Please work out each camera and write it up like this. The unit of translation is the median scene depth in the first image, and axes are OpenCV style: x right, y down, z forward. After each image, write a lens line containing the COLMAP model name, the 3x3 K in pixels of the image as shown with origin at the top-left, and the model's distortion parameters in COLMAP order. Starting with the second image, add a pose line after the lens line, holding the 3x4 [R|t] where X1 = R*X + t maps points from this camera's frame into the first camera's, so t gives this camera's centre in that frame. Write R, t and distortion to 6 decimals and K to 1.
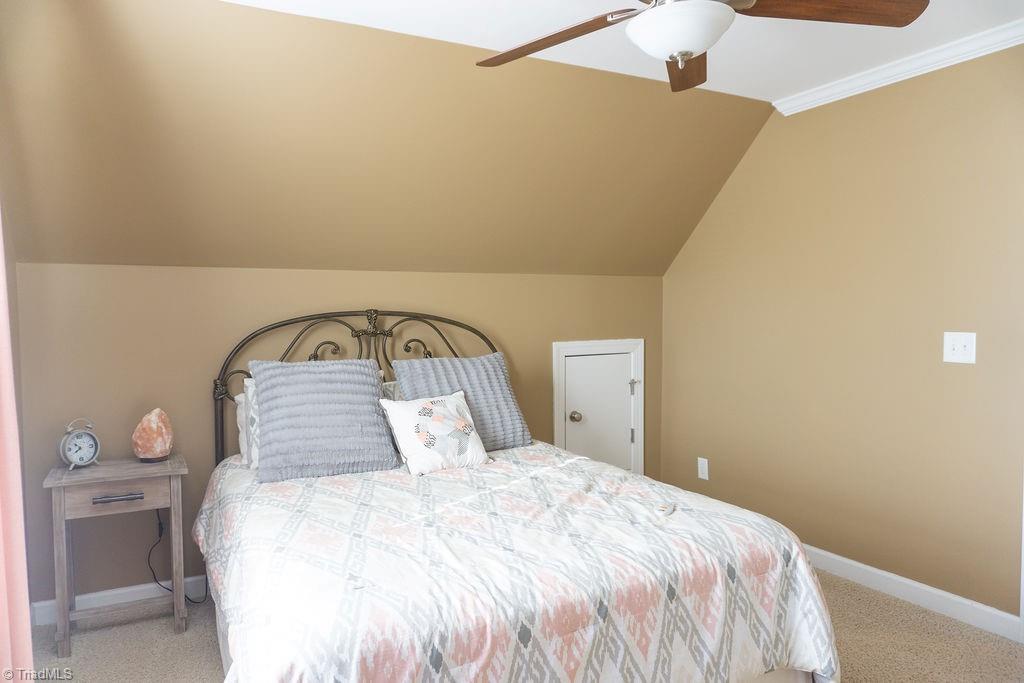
lens RADIAL K [[695.2, 0, 513.7], [0, 695.2, 334.7], [0, 0, 1]] dist [-0.009422, -0.000242]
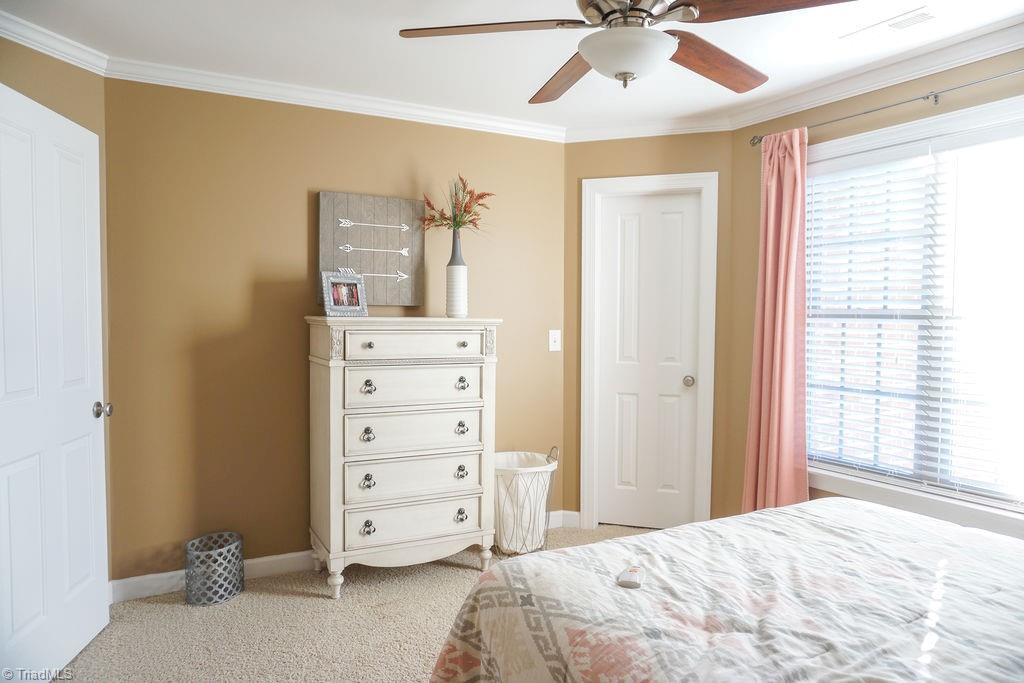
lens RADIAL K [[695.2, 0, 513.7], [0, 695.2, 334.7], [0, 0, 1]] dist [-0.009422, -0.000242]
pose [[-0.999885, 0.009302, -0.012005, 0.328276], [0.008459, 0.997617, 0.068469, -0.059943], [0.012613, 0.068359, -0.997581, 1.617578]]
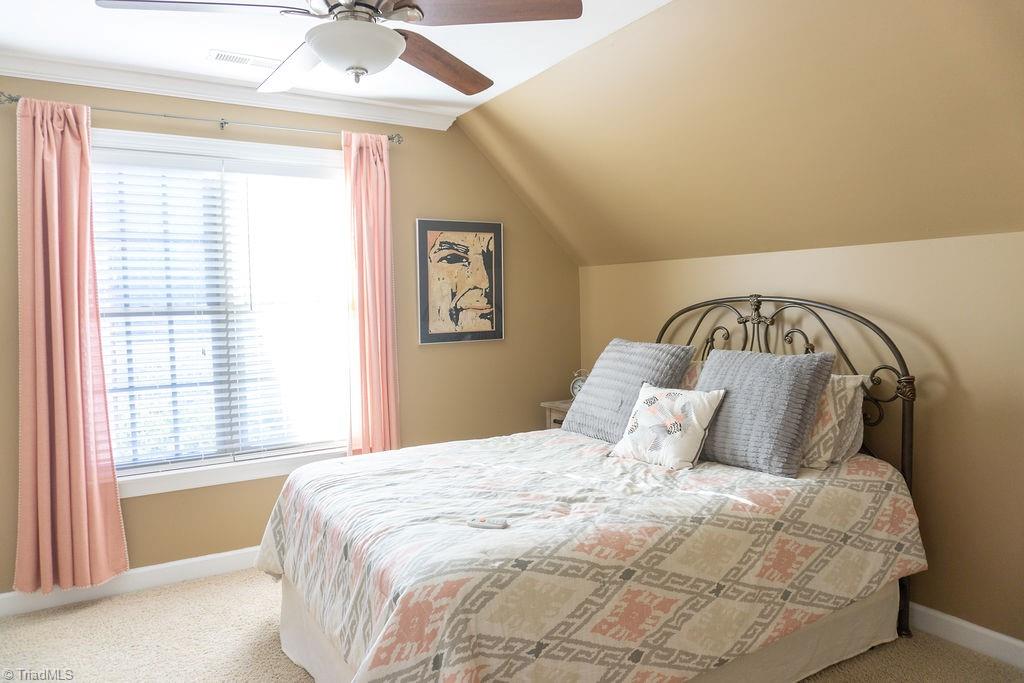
lens RADIAL K [[695.2, 0, 513.7], [0, 695.2, 334.7], [0, 0, 1]] dist [-0.009422, -0.000242]
pose [[0.062337, 0.059659, -0.996271, 1.035254], [-0.015105, 0.998154, 0.058827, -0.047575], [0.997941, 0.011382, 0.063123, 0.911171]]
